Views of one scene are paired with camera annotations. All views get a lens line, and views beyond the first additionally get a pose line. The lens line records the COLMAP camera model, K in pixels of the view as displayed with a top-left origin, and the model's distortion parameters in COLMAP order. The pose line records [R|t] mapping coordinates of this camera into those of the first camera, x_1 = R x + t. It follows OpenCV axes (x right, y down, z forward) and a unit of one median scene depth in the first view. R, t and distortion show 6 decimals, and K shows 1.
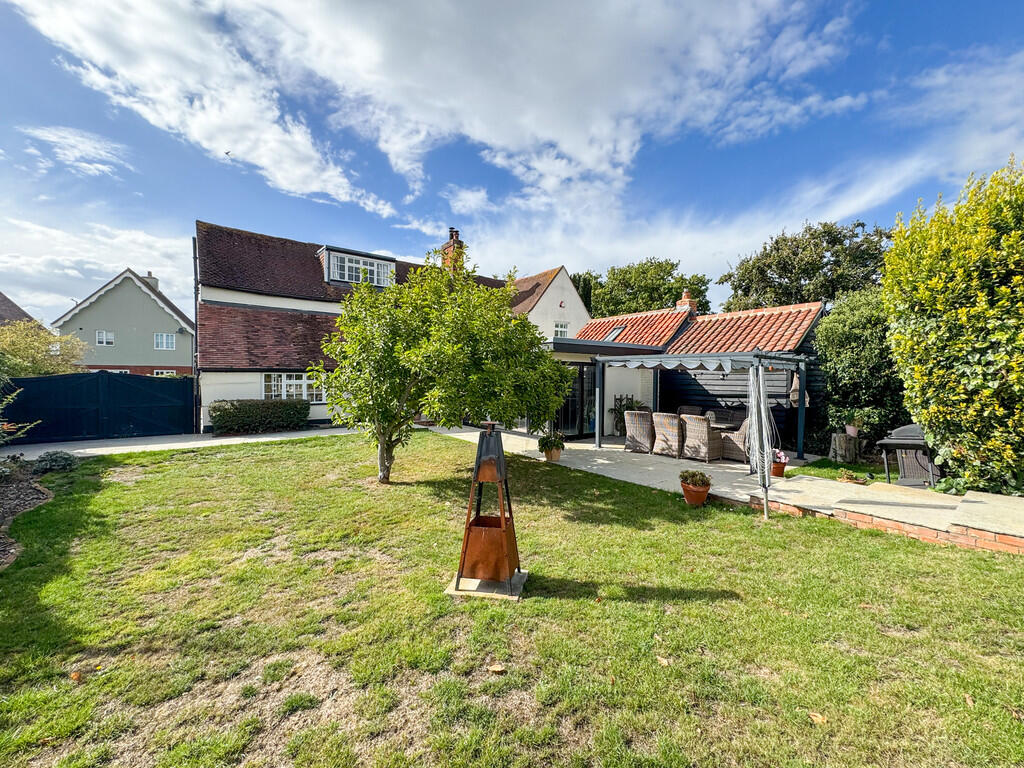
lens RADIAL K [[409.5, 0, 507.7], [0, 409.5, 383.4], [0, 0, 1]] dist [-0.000462, -0.000103]
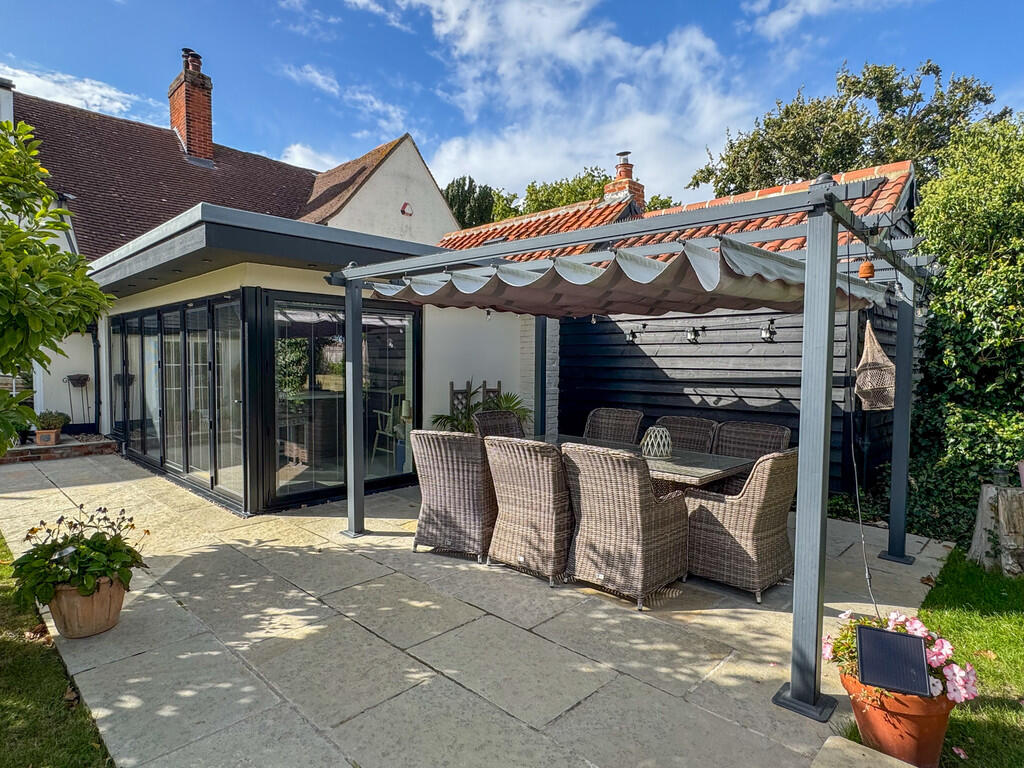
lens RADIAL K [[575.5, 0, 514.3], [0, 575.5, 384.7], [0, 0, 1]] dist [0.000554, 0.000275]
pose [[0.984585, -0.004849, 0.174837, 0.259551], [0.001163, 0.999775, 0.021183, 0.020758], [-0.174900, -0.020653, 0.984370, 0.486401]]
